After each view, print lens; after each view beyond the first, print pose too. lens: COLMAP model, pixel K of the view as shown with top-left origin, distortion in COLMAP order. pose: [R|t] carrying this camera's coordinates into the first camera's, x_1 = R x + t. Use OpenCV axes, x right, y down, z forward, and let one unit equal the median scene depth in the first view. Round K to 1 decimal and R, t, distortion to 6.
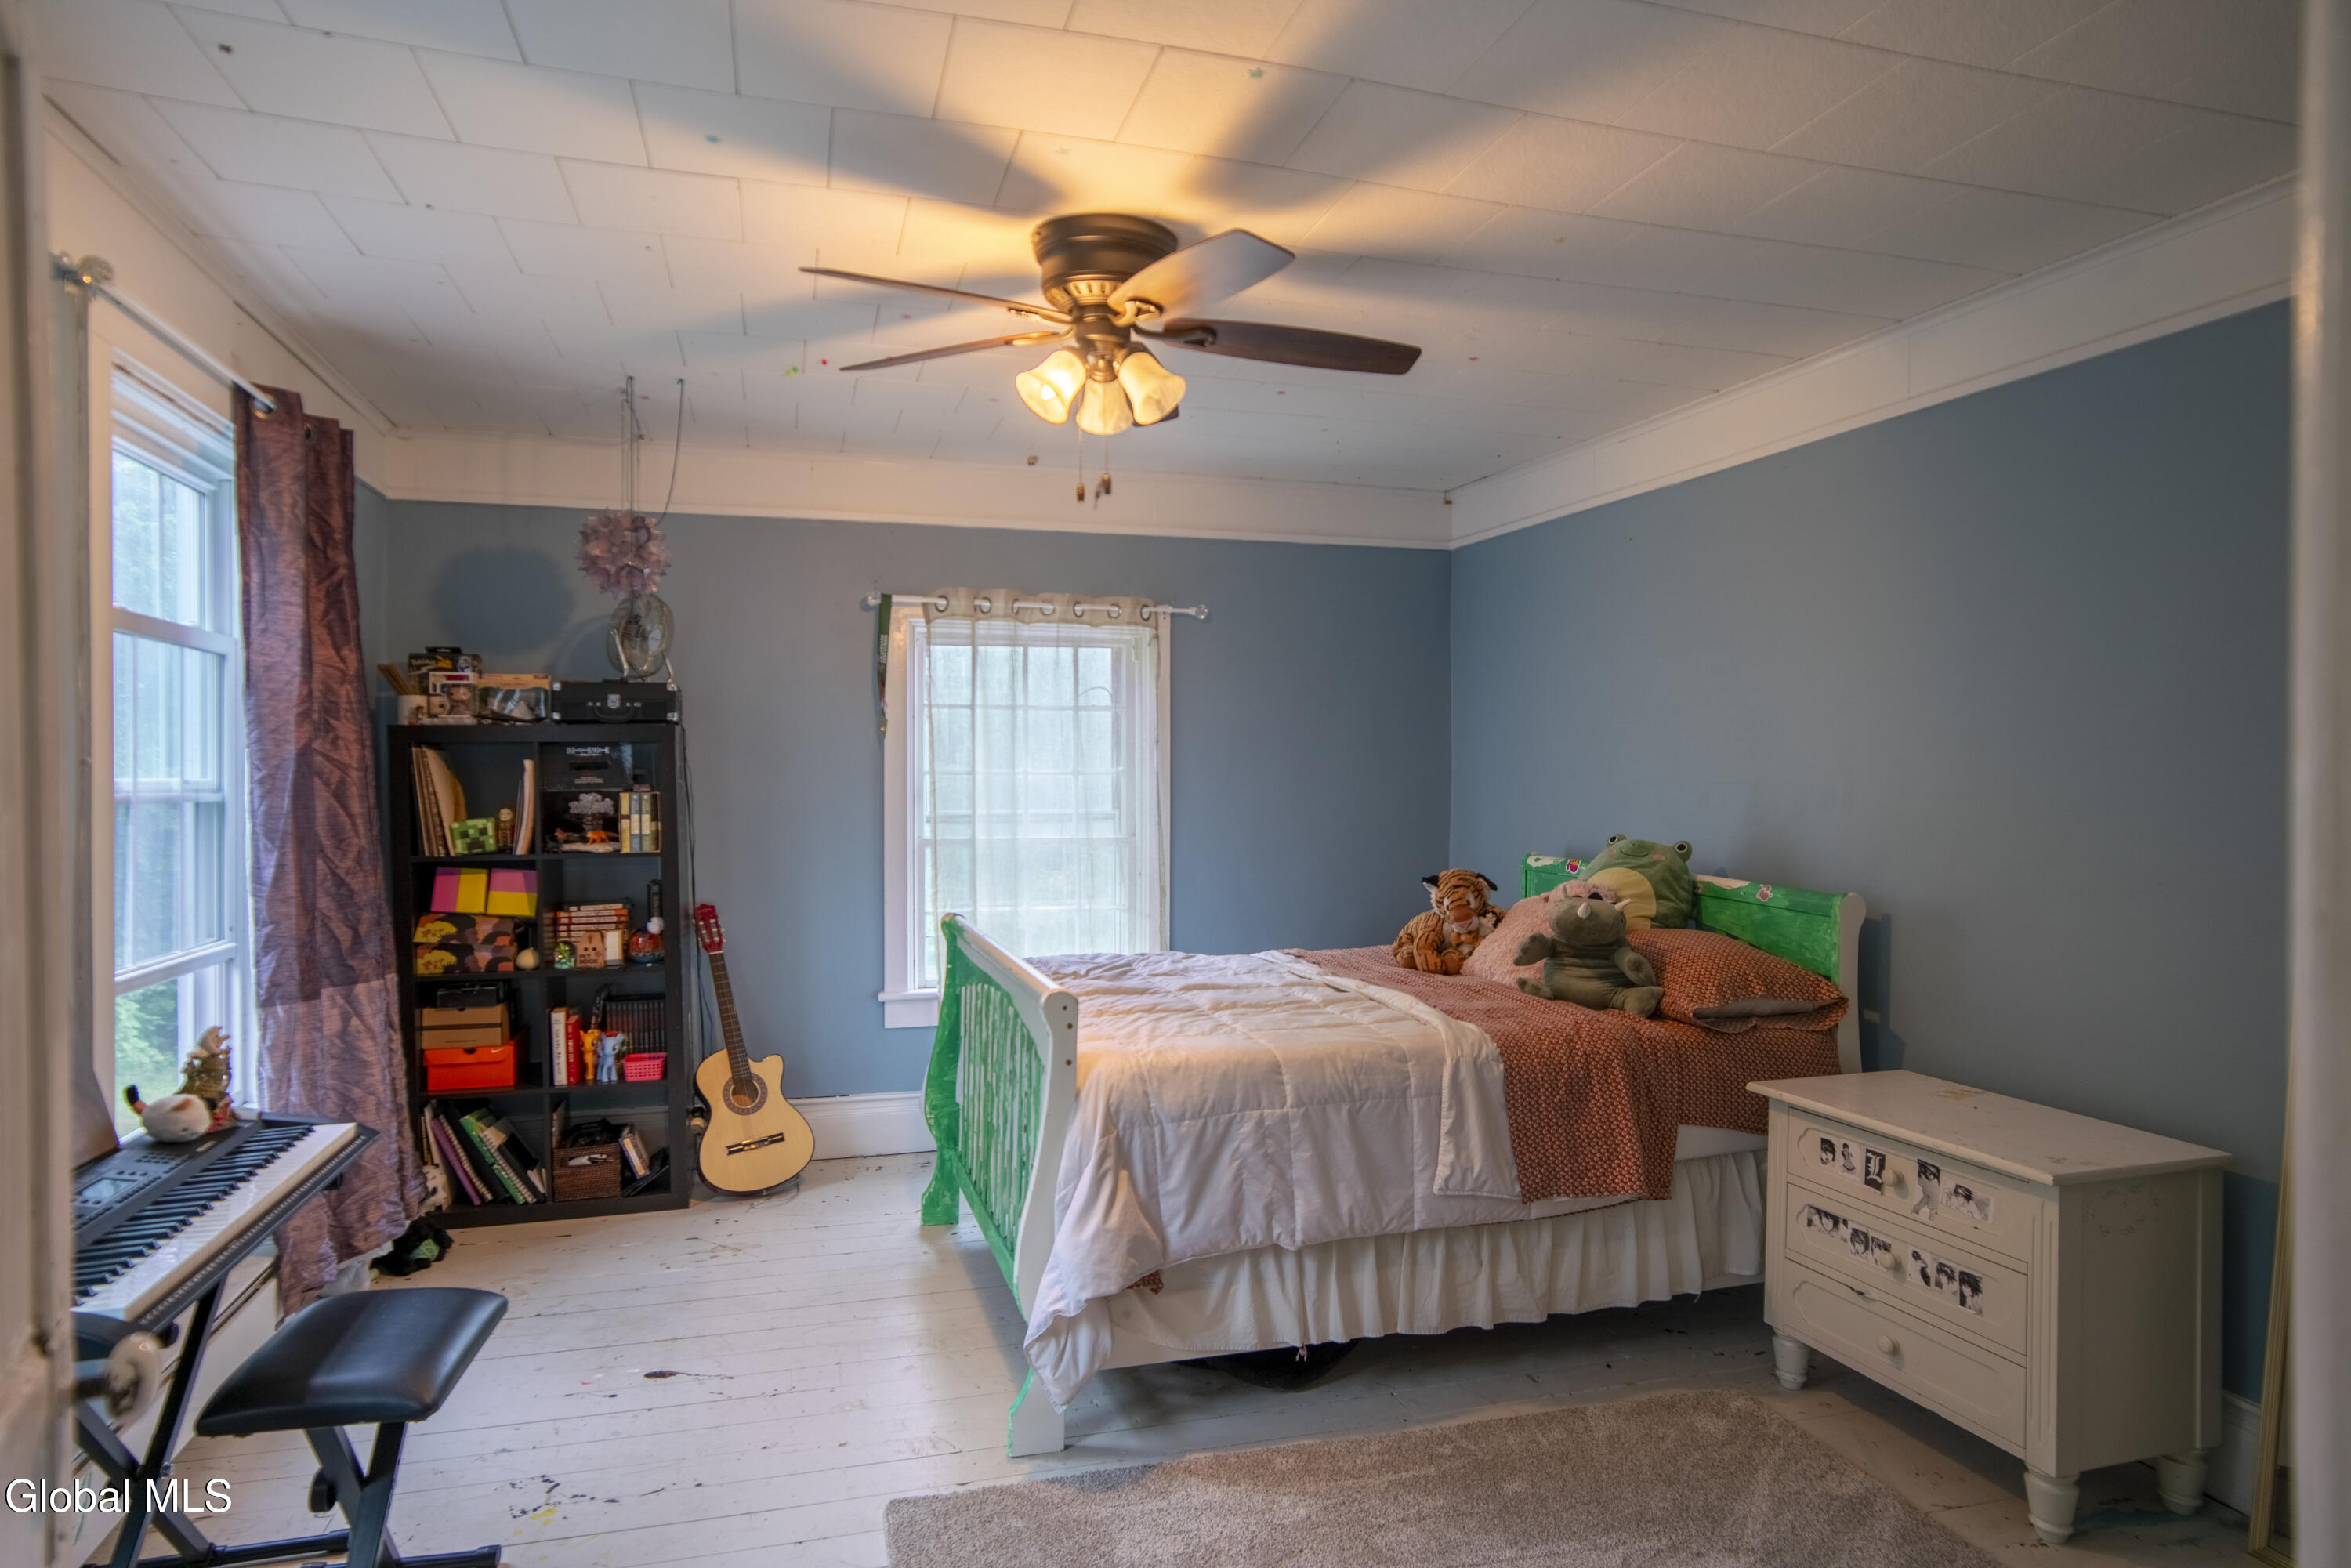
lens RADIAL K [[1294.3, 0, 1173.5], [0, 1294.3, 792.5], [0, 0, 1]] dist [-0.002532, 0.000414]
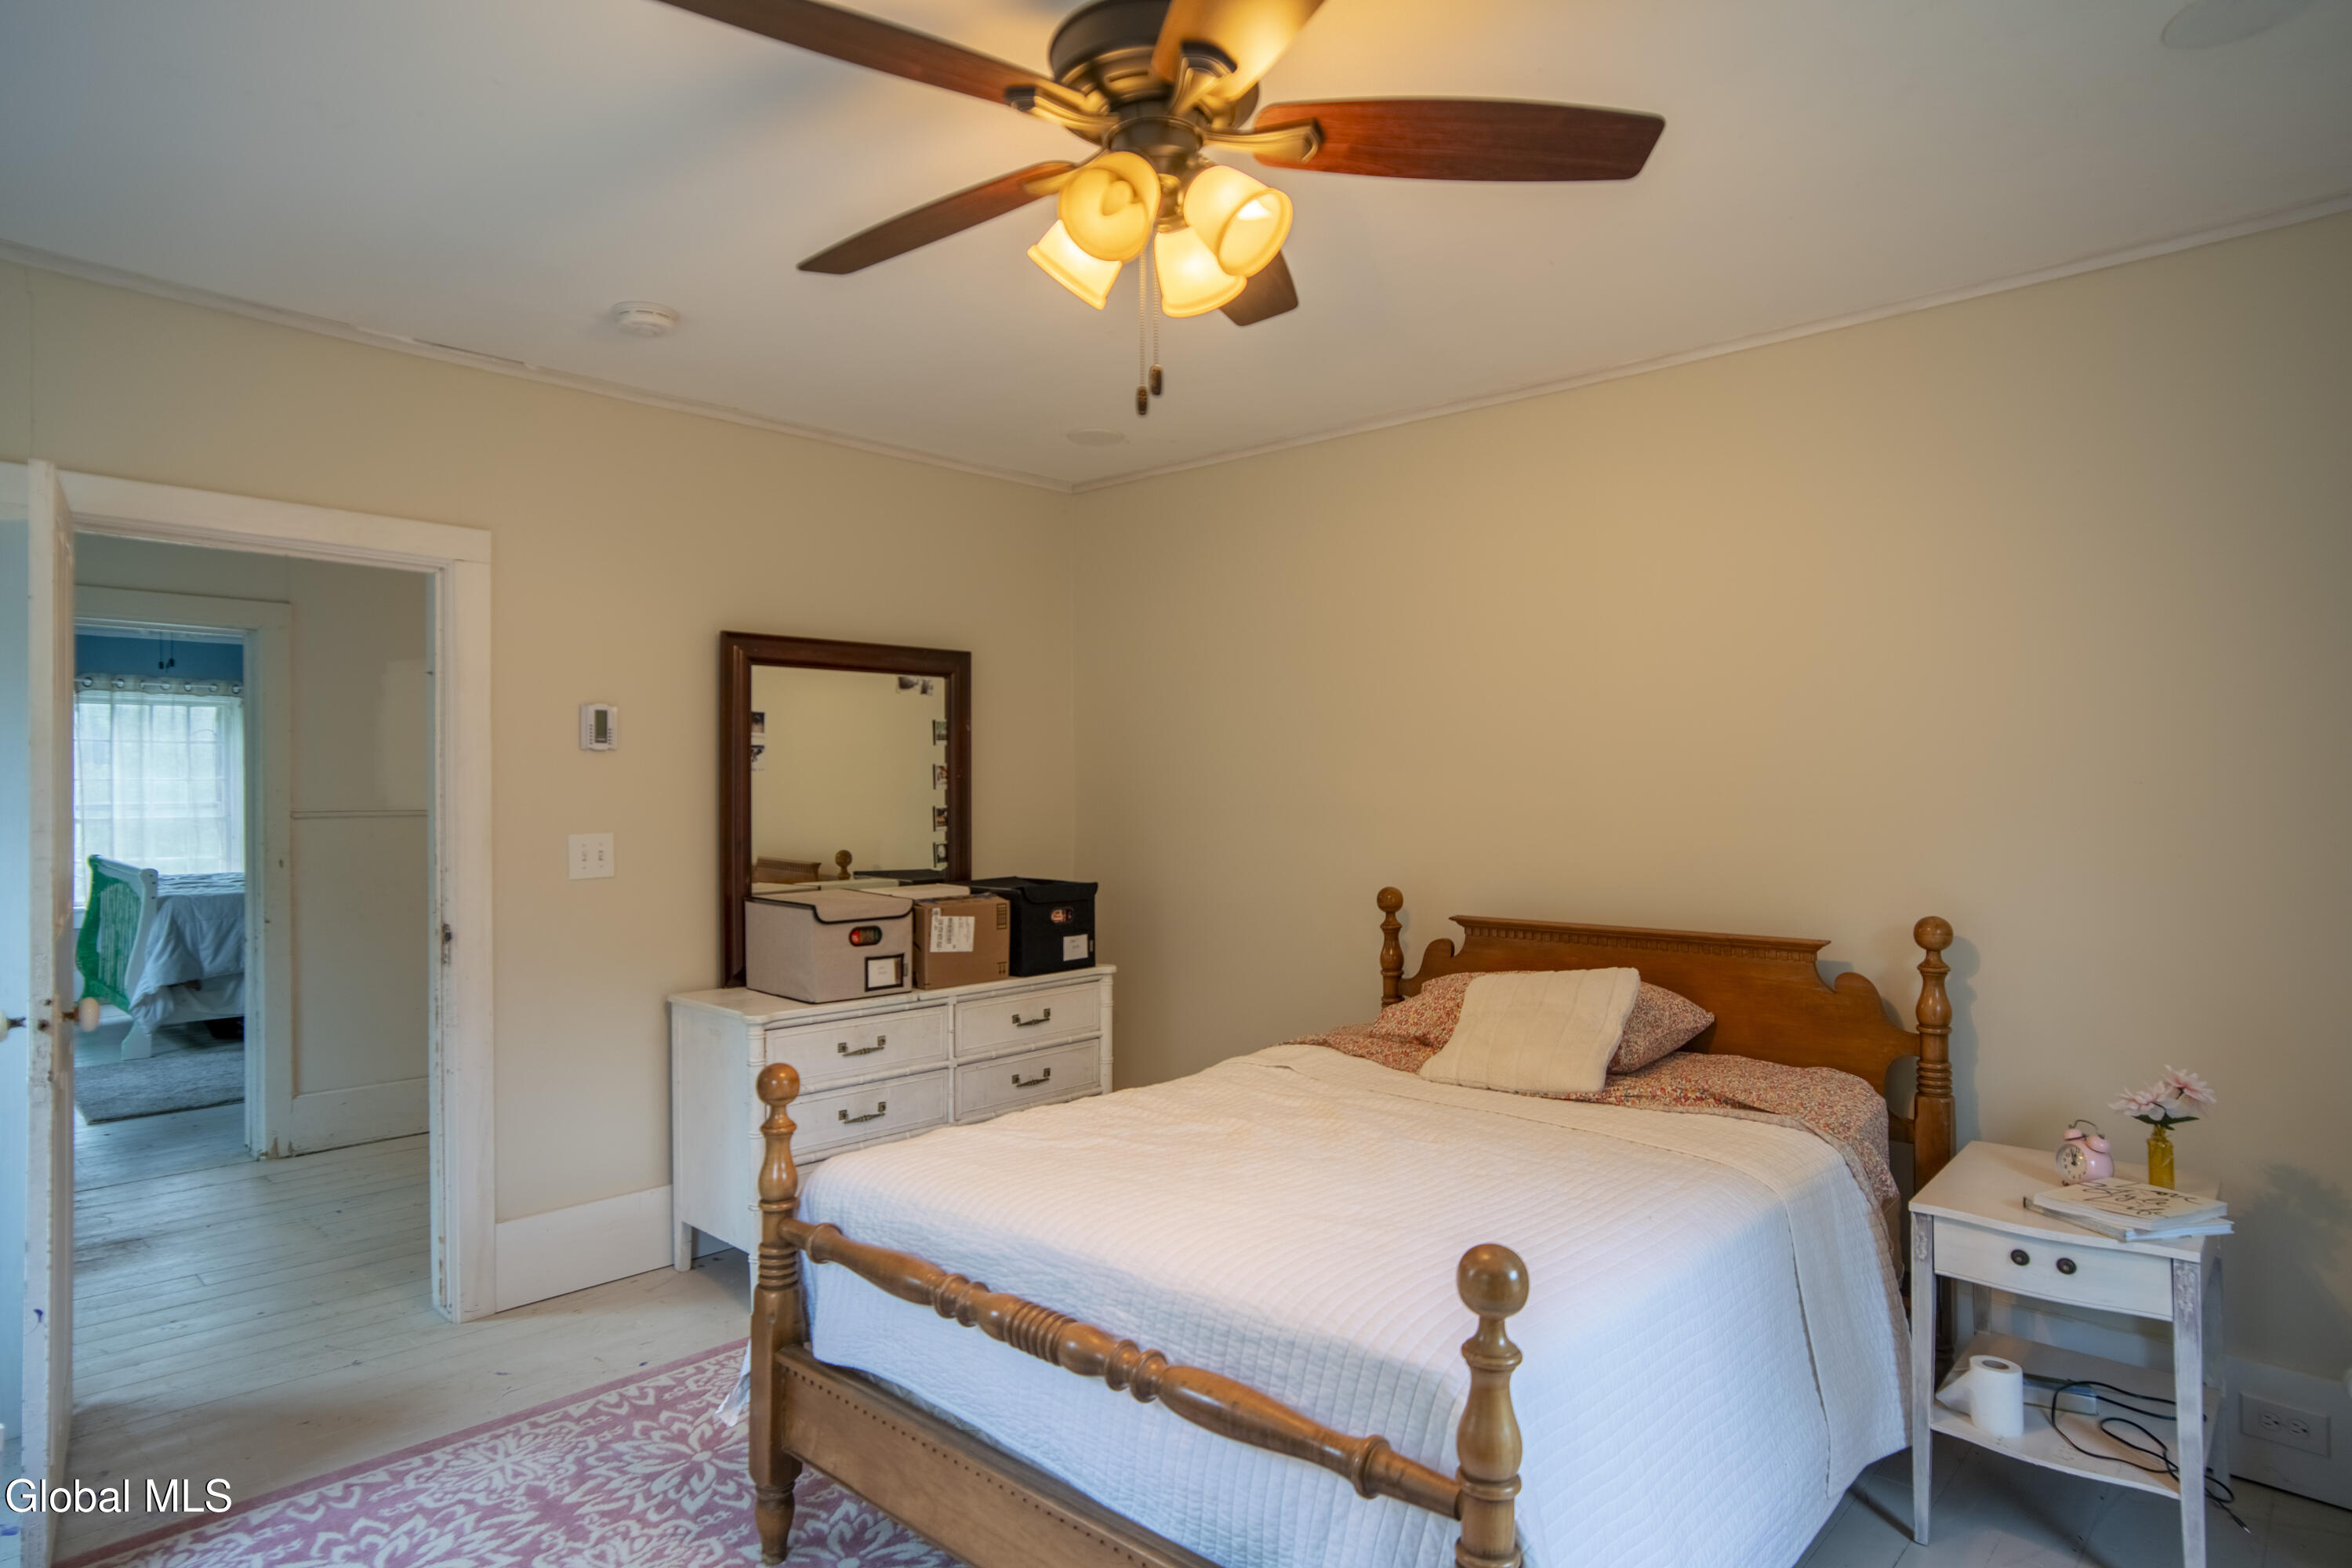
lens RADIAL K [[1294.9, 0, 1179.4], [0, 1294.9, 786.4], [0, 0, 1]] dist [-0.002532, 0.000414]
pose [[0.865210, 0.000025, 0.501410, 0.211776], [0.002545, 0.999987, -0.004441, 0.004759], [-0.501404, 0.005118, 0.865198, -1.196161]]
